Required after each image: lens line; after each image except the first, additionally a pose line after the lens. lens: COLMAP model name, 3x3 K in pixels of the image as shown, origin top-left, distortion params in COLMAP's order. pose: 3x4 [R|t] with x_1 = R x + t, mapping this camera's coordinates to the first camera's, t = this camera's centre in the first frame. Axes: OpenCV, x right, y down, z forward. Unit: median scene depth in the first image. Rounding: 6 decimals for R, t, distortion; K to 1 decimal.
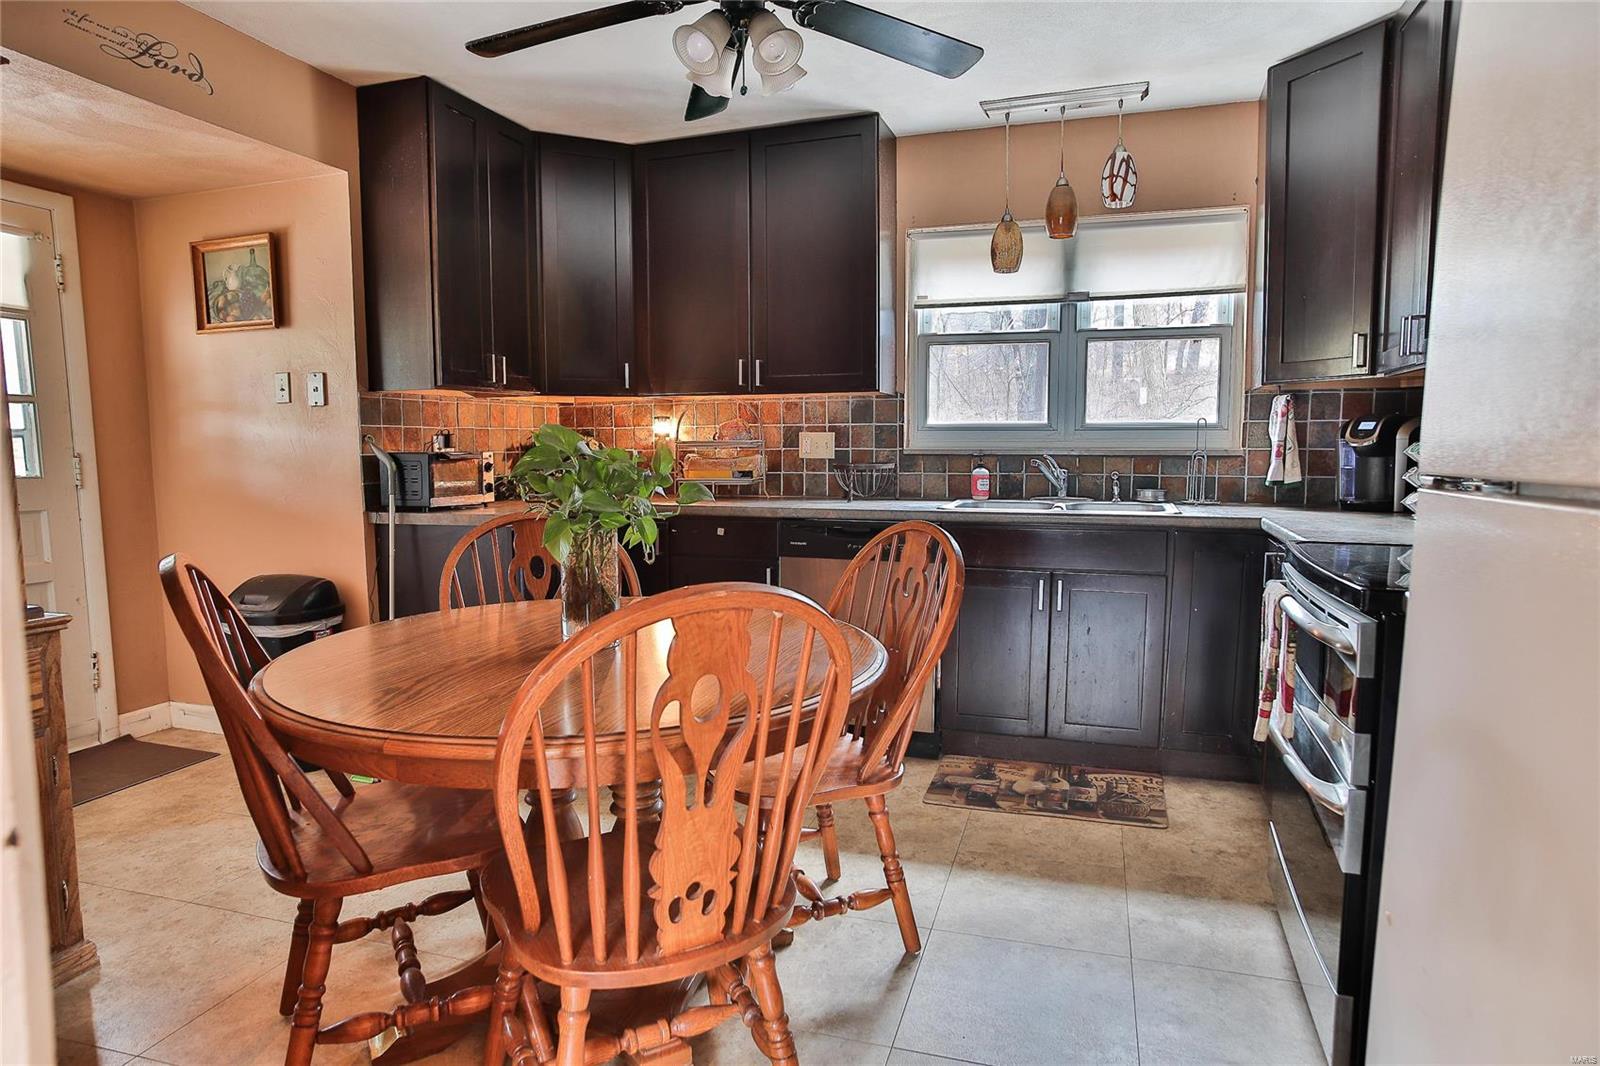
lens RADIAL K [[951.3, 0, 800.0], [0, 951.3, 533.0], [0, 0, 1]] dist [-0.001164, -0.000114]
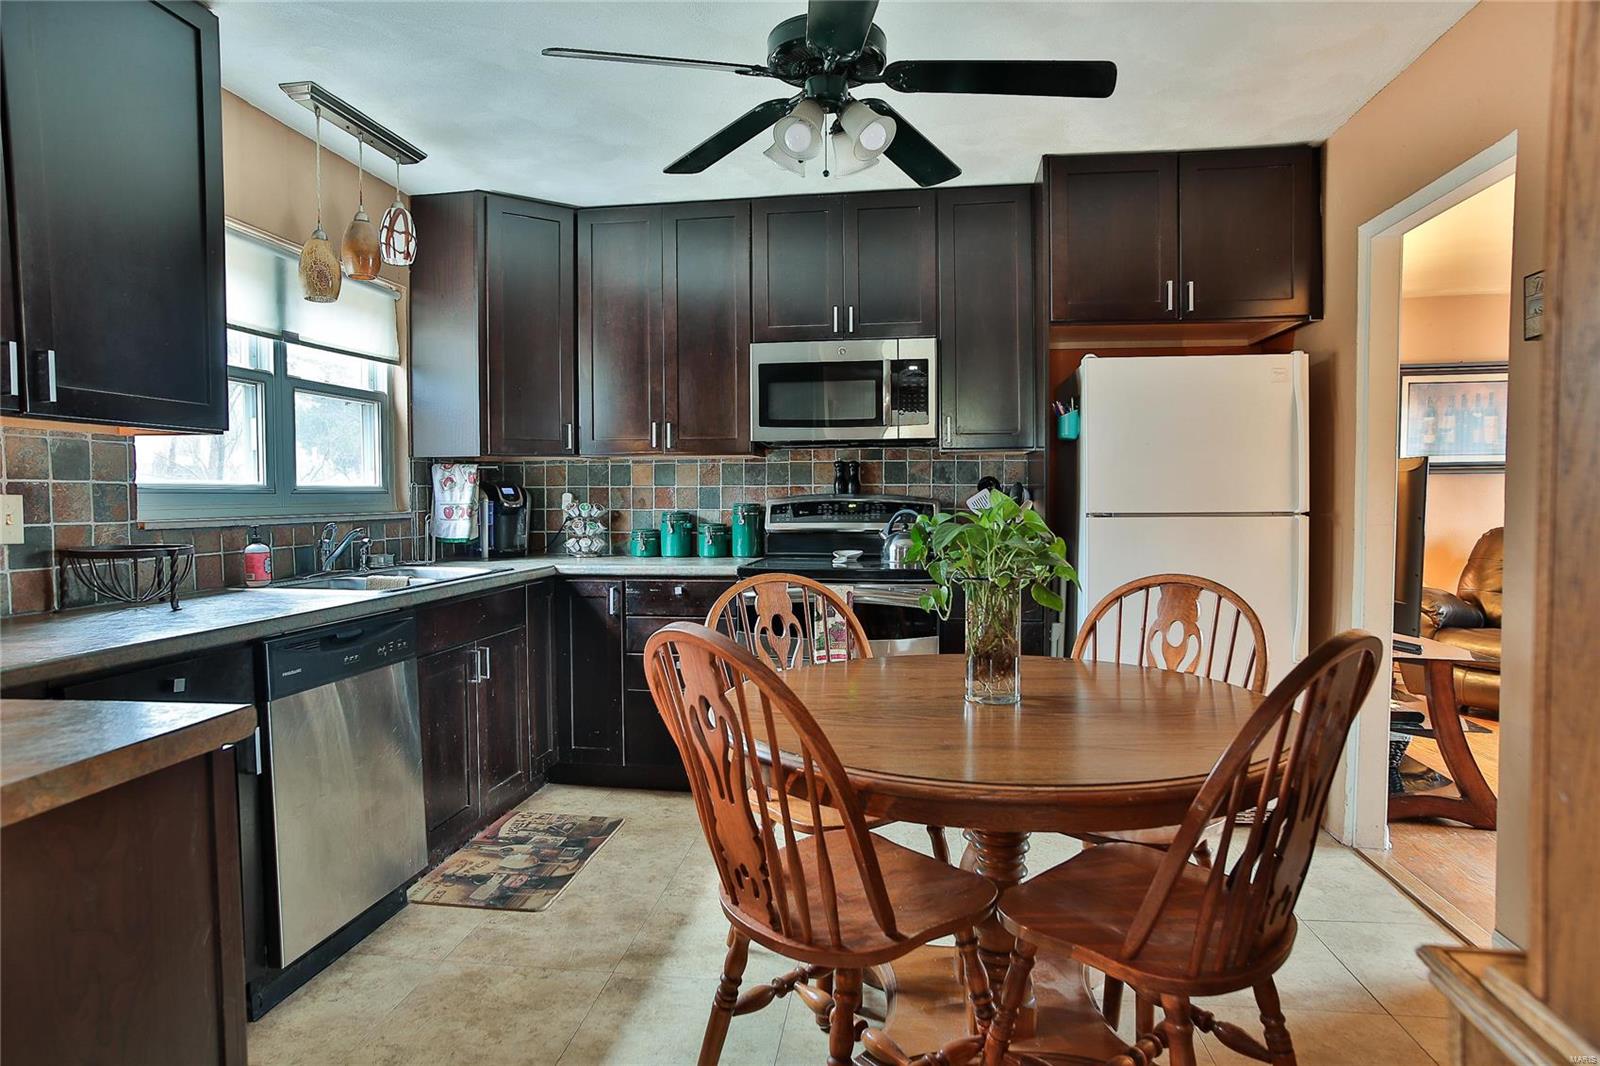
lens RADIAL K [[951.3, 0, 800.0], [0, 951.3, 533.0], [0, 0, 1]] dist [-0.001164, -0.000114]
pose [[-0.188079, -0.038265, 0.981408, -0.726381], [0.096297, 0.993708, 0.057199, -0.090509], [-0.977422, 0.105264, -0.183210, 0.831579]]
